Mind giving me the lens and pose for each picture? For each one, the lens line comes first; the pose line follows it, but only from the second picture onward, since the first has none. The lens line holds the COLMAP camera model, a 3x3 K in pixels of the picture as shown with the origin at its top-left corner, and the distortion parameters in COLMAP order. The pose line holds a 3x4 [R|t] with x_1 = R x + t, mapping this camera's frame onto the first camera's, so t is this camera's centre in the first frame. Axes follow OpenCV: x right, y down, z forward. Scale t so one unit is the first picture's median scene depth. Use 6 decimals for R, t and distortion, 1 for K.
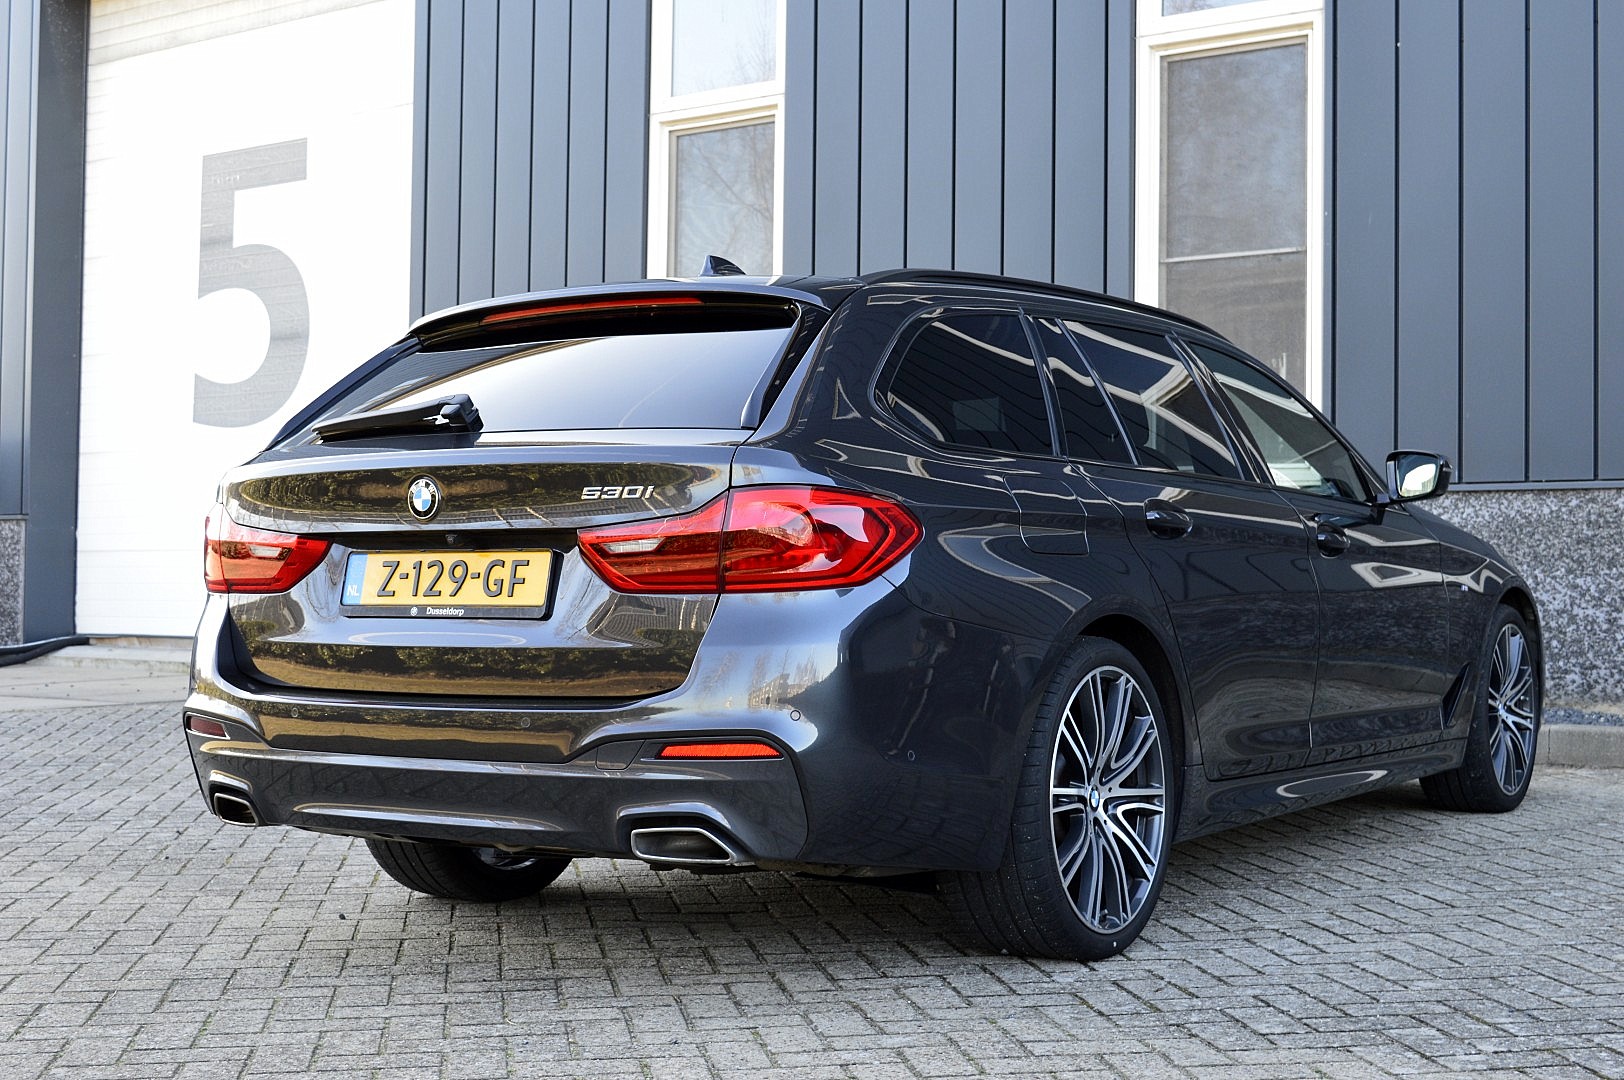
lens RADIAL K [[2173.4, 0, 804.4], [0, 2173.4, 603.7], [0, 0, 1]] dist [0.135555, -0.011549]
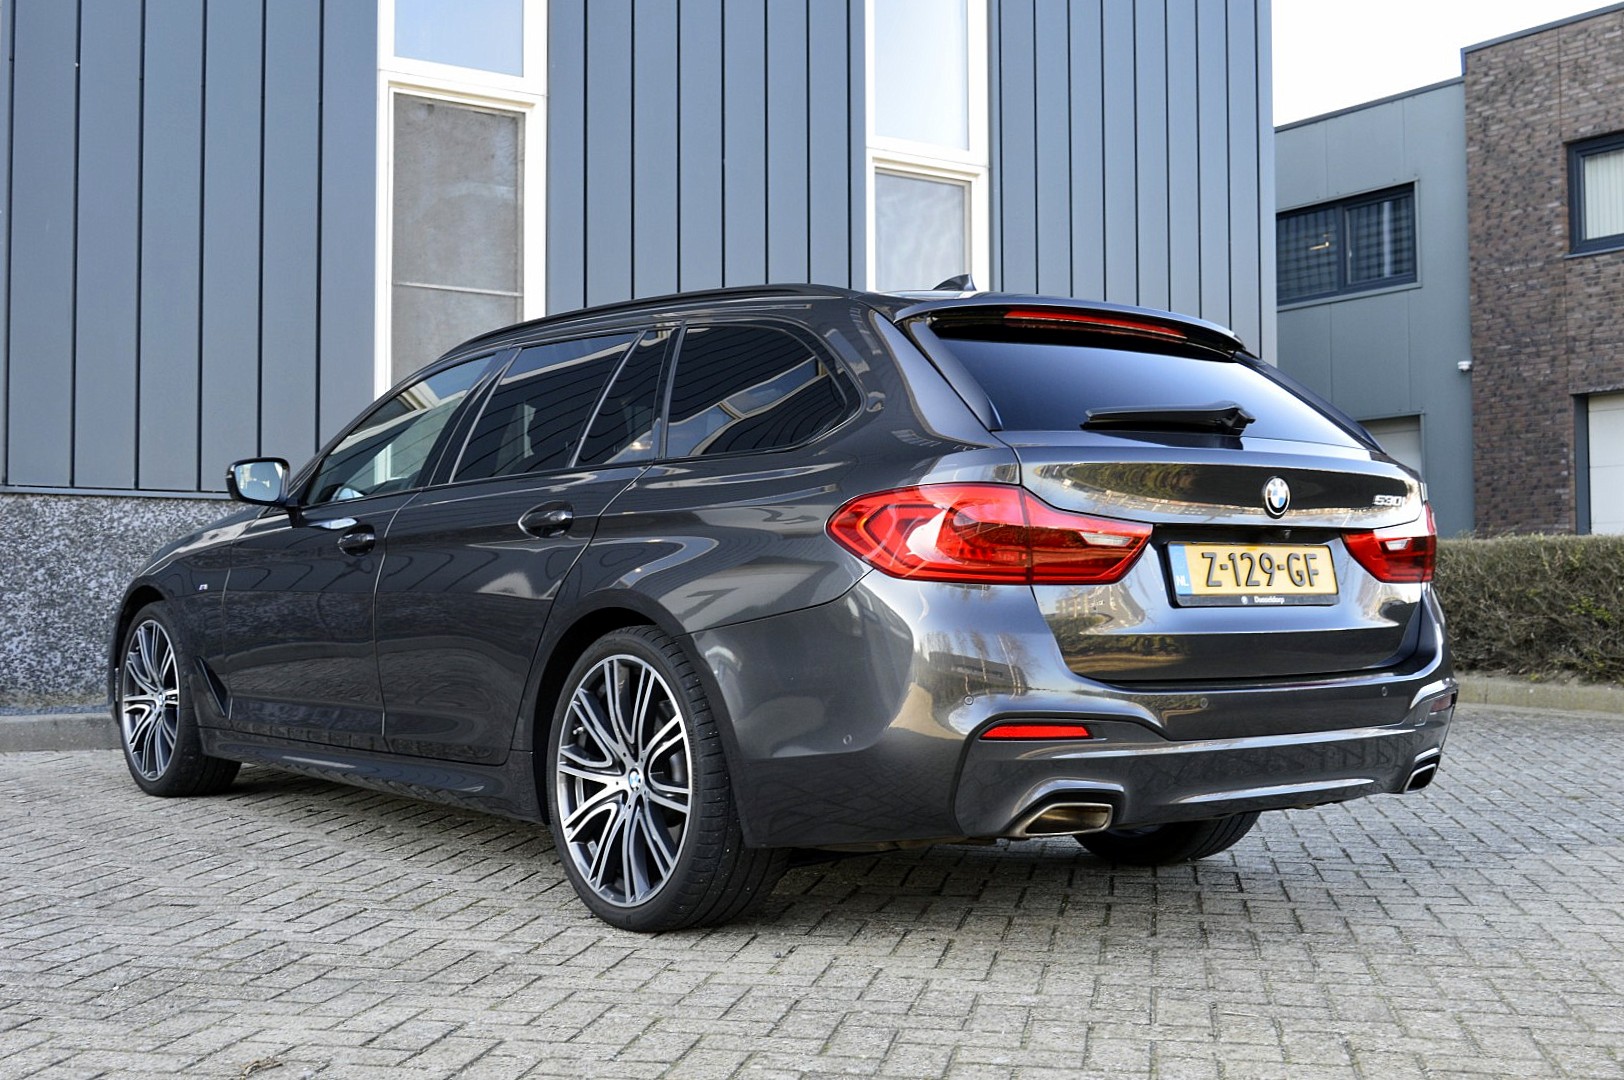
lens RADIAL K [[1816.0, 0, 812.0], [0, 1816.0, 540.0], [0, 0, 1]] dist [0.125031, 0.006260]
pose [[0.316338, 0.021760, 0.948397, -1.098551], [0.010544, 0.999594, -0.026452, -0.004495], [-0.948588, 0.018367, 0.315980, 0.916061]]
